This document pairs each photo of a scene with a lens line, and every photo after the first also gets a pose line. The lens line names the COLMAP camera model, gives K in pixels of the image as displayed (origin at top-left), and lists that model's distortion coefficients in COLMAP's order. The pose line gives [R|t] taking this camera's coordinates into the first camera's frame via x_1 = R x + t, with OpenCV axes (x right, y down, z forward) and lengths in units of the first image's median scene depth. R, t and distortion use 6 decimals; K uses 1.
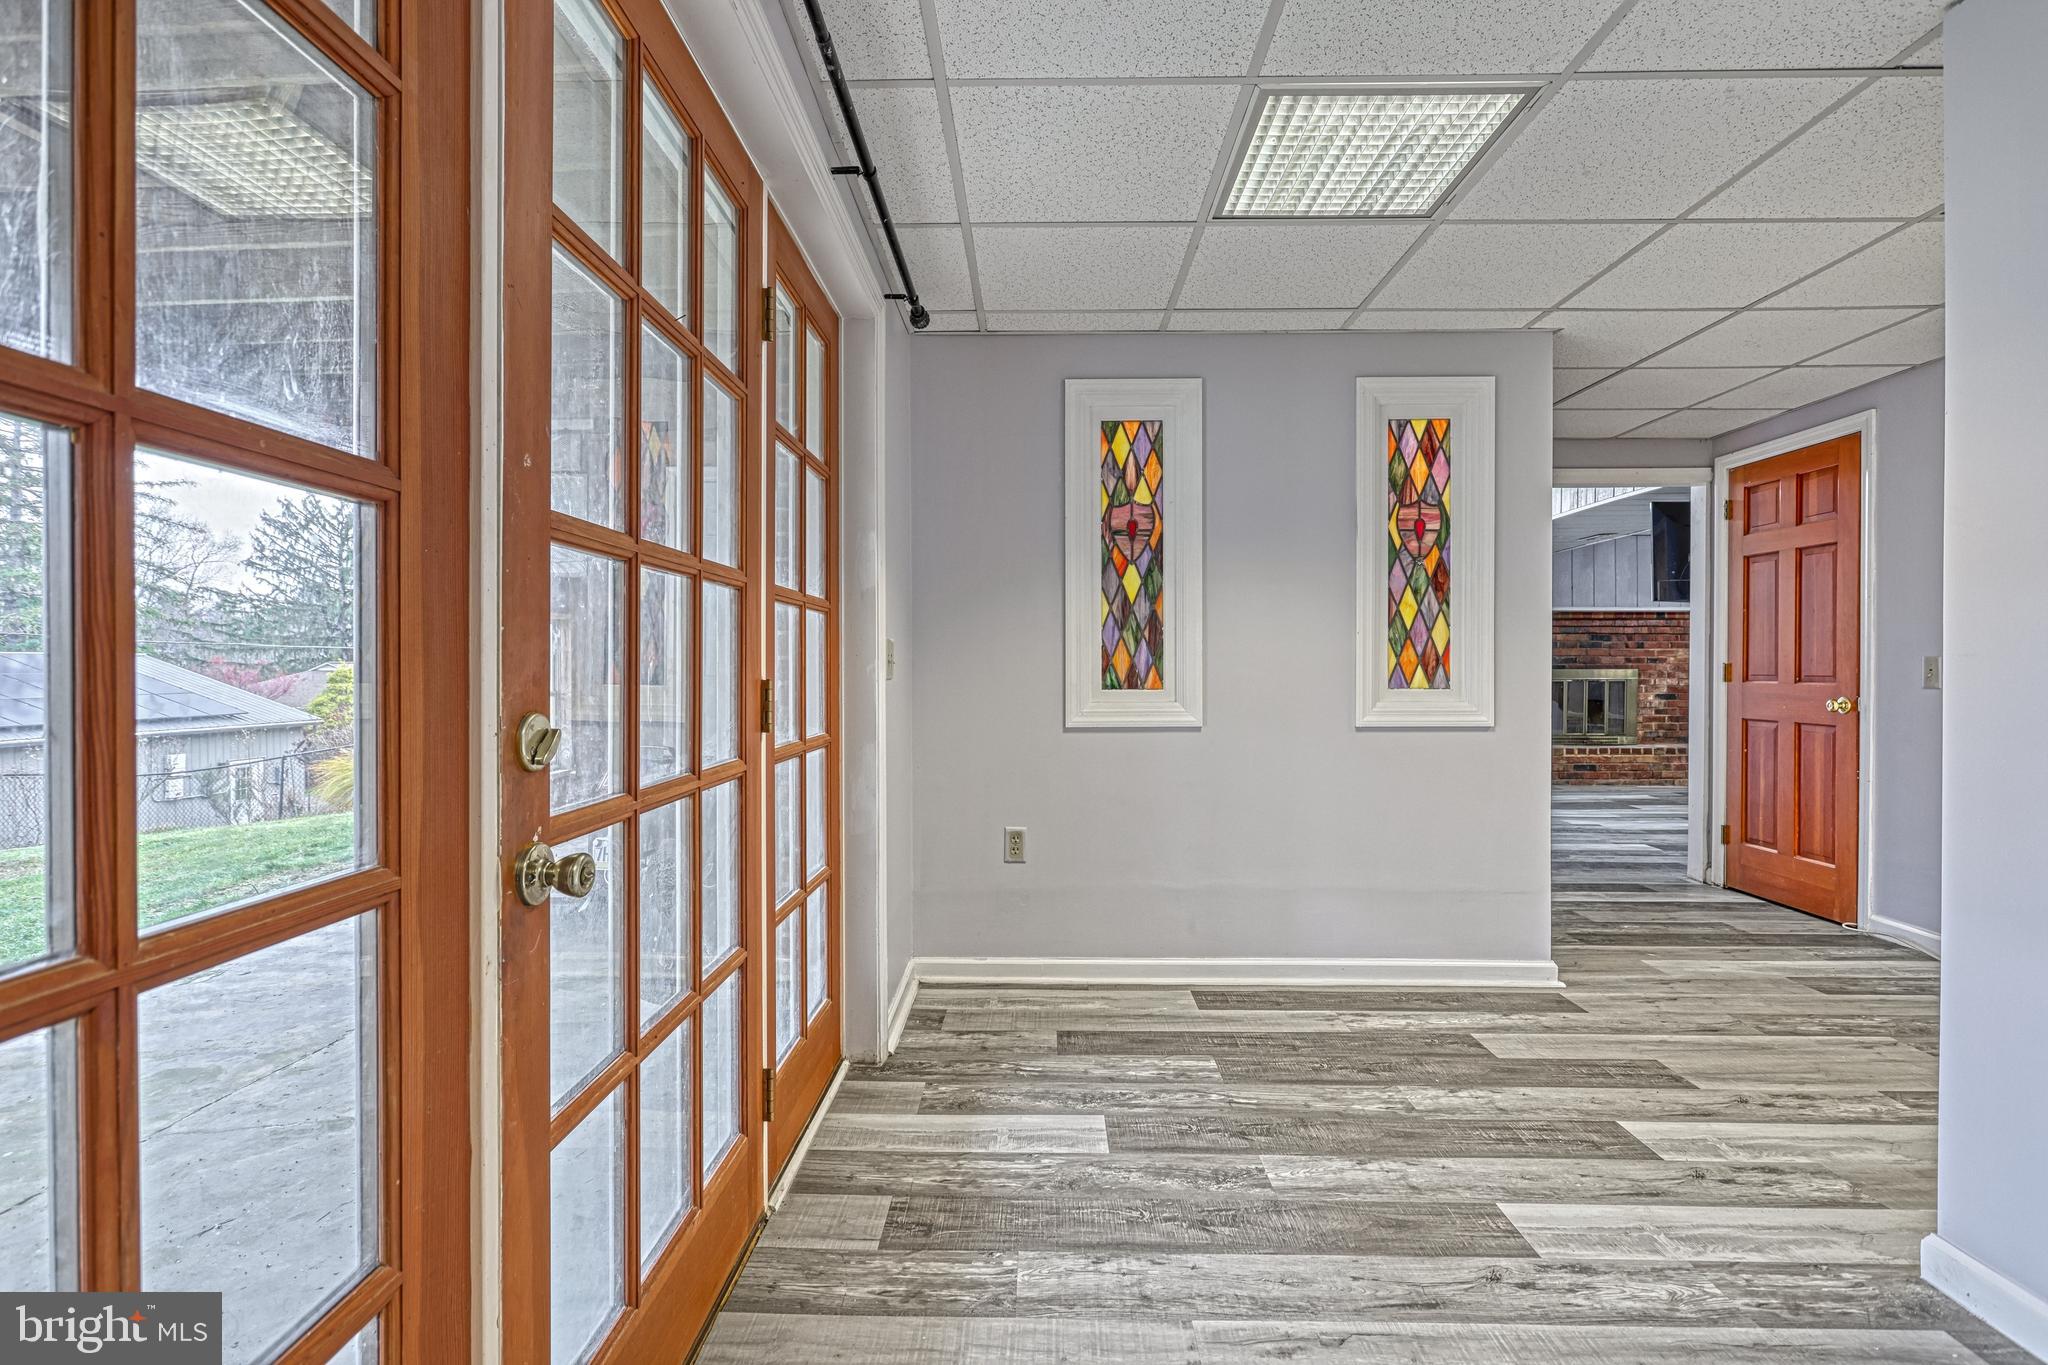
lens RADIAL K [[969.9, 0, 1025.1], [0, 969.9, 678.0], [0, 0, 1]] dist [-0.004232, 0.000345]
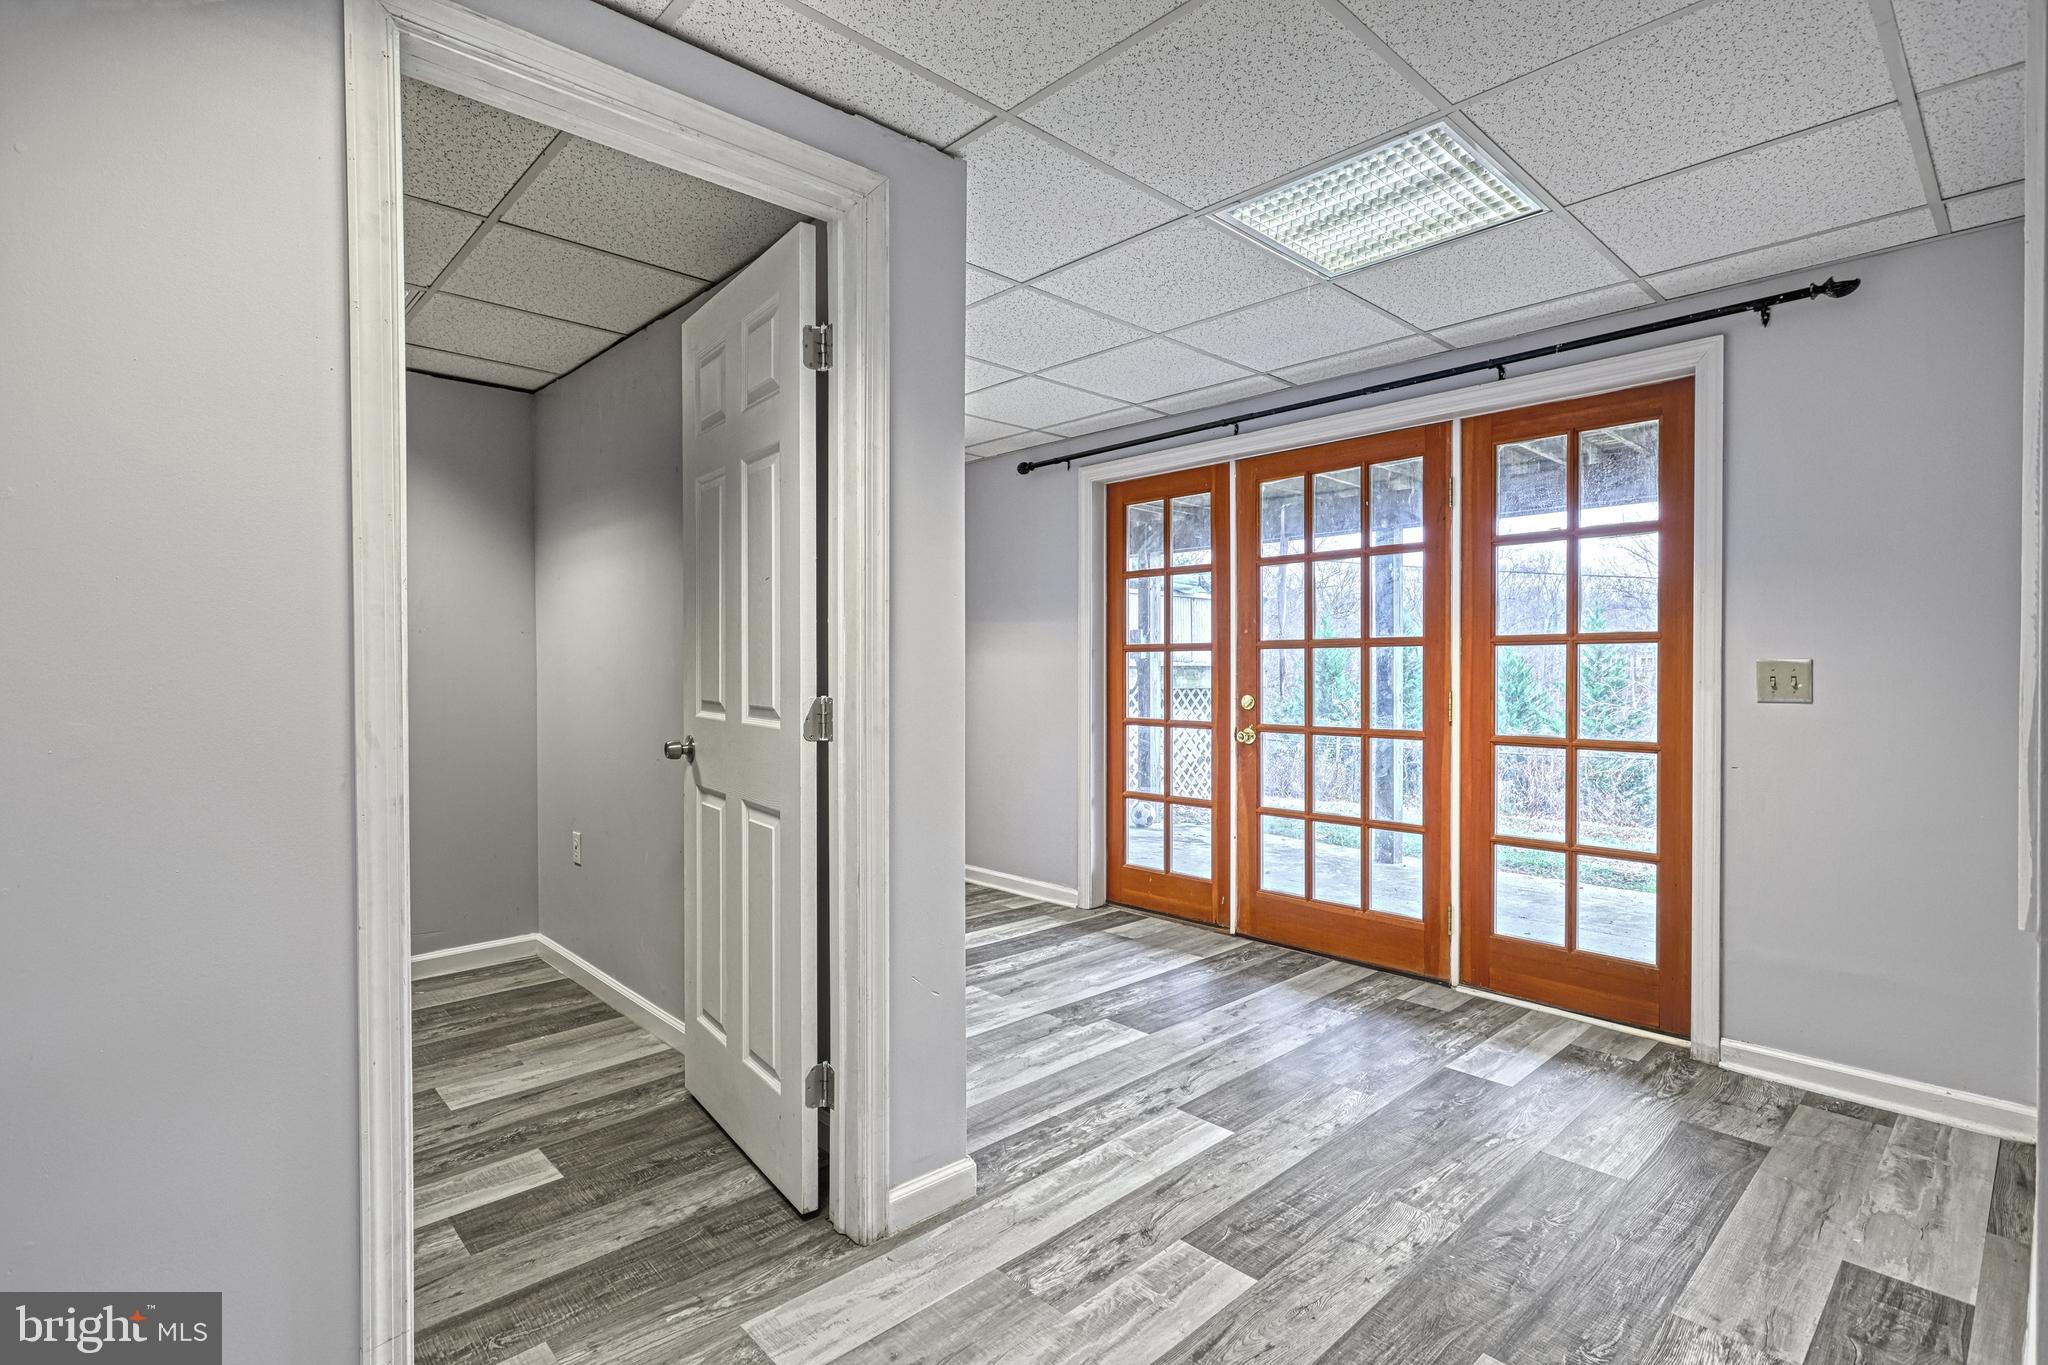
lens RADIAL K [[969.9, 0, 1030.0], [0, 969.9, 674.7], [0, 0, 1]] dist [-0.004232, 0.000345]
pose [[-0.712251, 0.008704, -0.701871, 1.503137], [-0.003577, 0.999865, 0.016028, -0.055462], [0.701916, 0.013927, -0.712123, 1.657003]]
